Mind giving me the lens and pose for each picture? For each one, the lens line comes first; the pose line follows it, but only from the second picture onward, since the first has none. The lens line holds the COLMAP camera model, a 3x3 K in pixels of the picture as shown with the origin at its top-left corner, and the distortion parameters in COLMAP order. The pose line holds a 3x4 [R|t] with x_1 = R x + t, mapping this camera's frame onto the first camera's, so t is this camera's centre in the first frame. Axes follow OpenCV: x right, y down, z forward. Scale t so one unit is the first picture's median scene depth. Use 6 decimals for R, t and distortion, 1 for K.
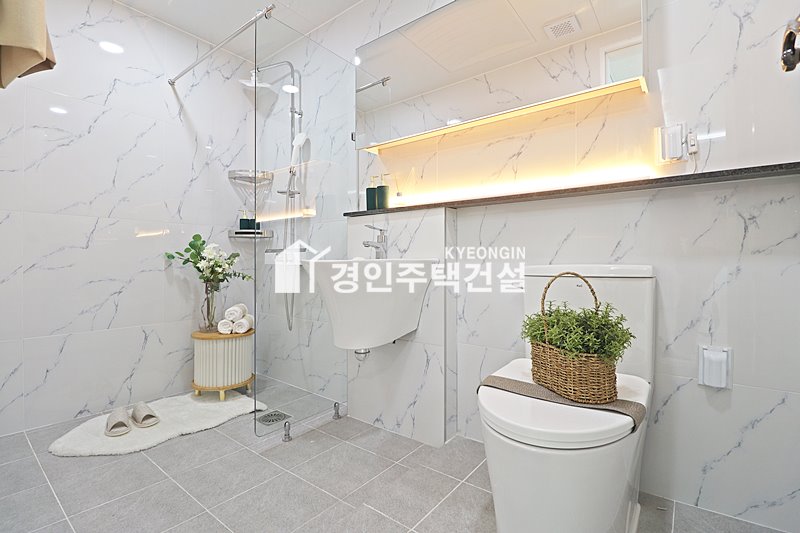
lens RADIAL K [[367.0, 0, 404.8], [0, 367.0, 262.0], [0, 0, 1]] dist [-0.000519, -0.013551]
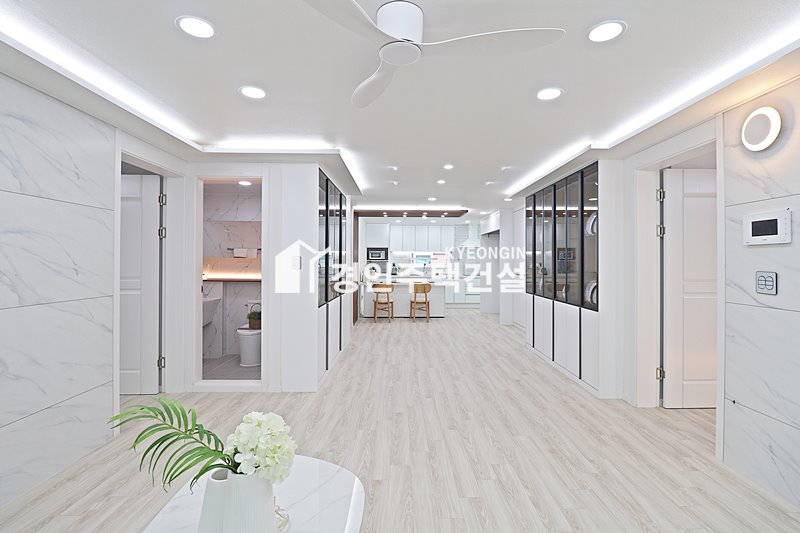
lens RADIAL K [[373.5, 0, 402.8], [0, 373.5, 259.3], [0, 0, 1]] dist [0.000268, -0.013347]
pose [[0.780029, 0.005365, 0.625720, -0.942239], [-0.003528, 0.999985, -0.004176, -0.453457], [-0.625733, 0.001050, 0.780036, -3.378648]]
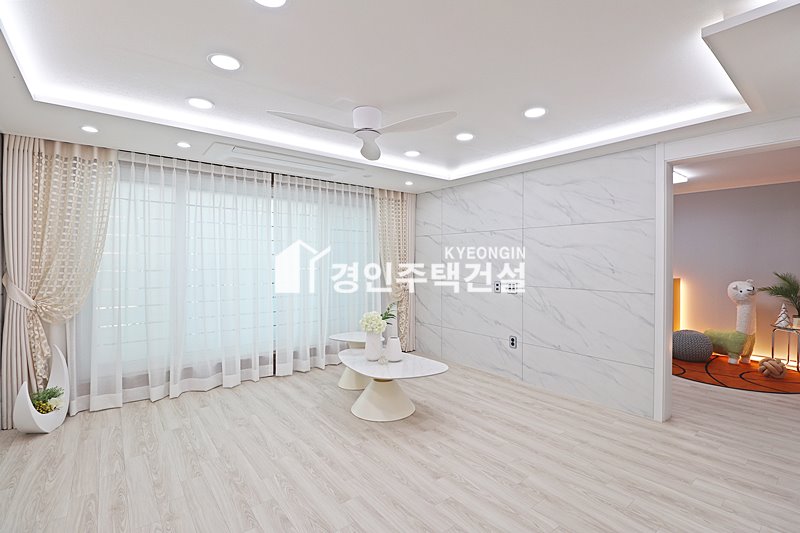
lens RADIAL K [[367.0, 0, 404.8], [0, 367.0, 262.0], [0, 0, 1]] dist [-0.000519, -0.013551]
pose [[-0.222956, 0.003547, -0.974822, 1.965901], [-0.002948, 0.999986, 0.004313, -0.462807], [0.974824, 0.003835, -0.222942, -1.612979]]
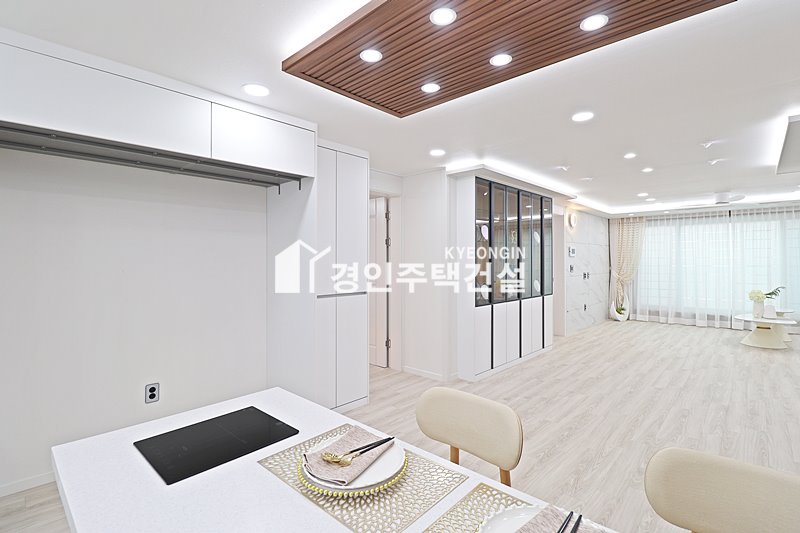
lens RADIAL K [[378.2, 0, 404.9], [0, 378.2, 259.1], [0, 0, 1]] dist [0.003117, -0.016942]
pose [[-0.996769, 0.004547, 0.080188, 3.612144], [0.004182, 0.999980, -0.004710, -0.481334], [-0.080208, -0.004360, -0.996769, 2.867621]]
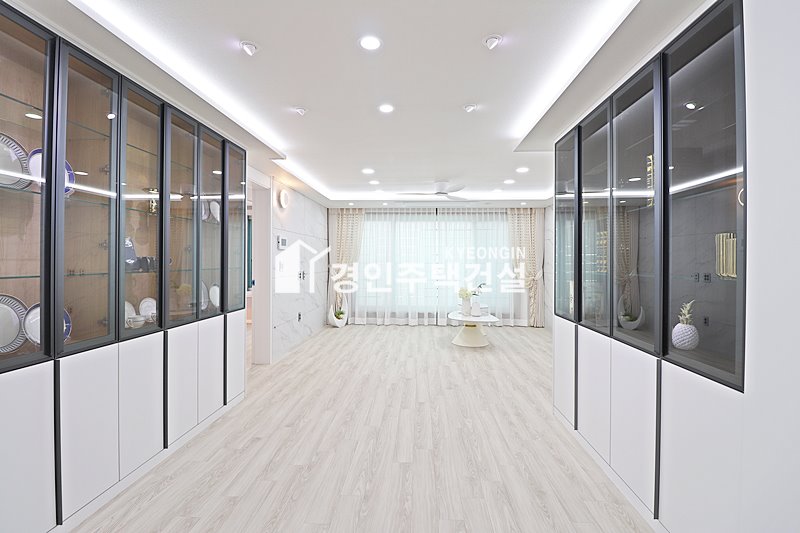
lens RADIAL K [[367.0, 0, 404.8], [0, 367.0, 262.0], [0, 0, 1]] dist [-0.000519, -0.013551]
pose [[-0.810608, 0.000000, -0.585589, 2.794488], [-0.003631, 0.999981, 0.005026, -0.426134], [0.585578, 0.006200, -0.810593, 0.959934]]
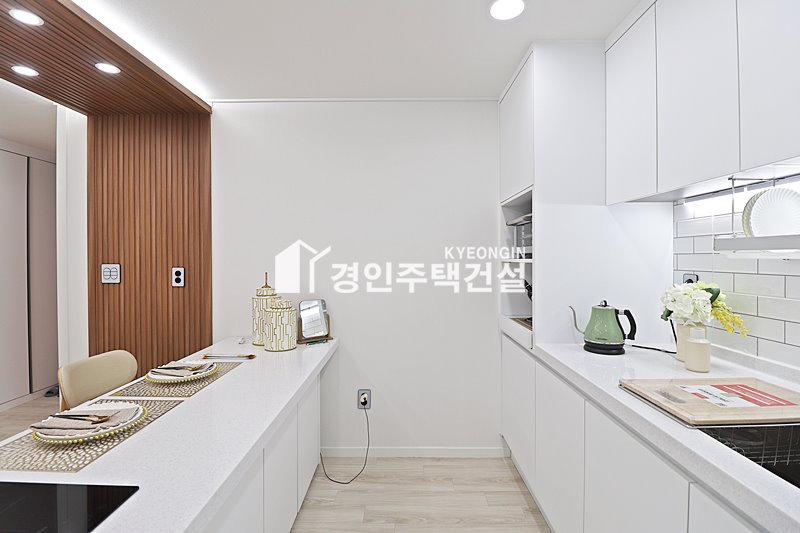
lens RADIAL K [[370.0, 0, 402.9], [0, 370.0, 261.1], [0, 0, 1]] dist [-0.001036, -0.013060]
pose [[0.611415, 0.004170, -0.791299, 4.996135], [0.001470, 0.999978, 0.006406, -0.466309], [0.791309, -0.005080, 0.611396, 2.118058]]
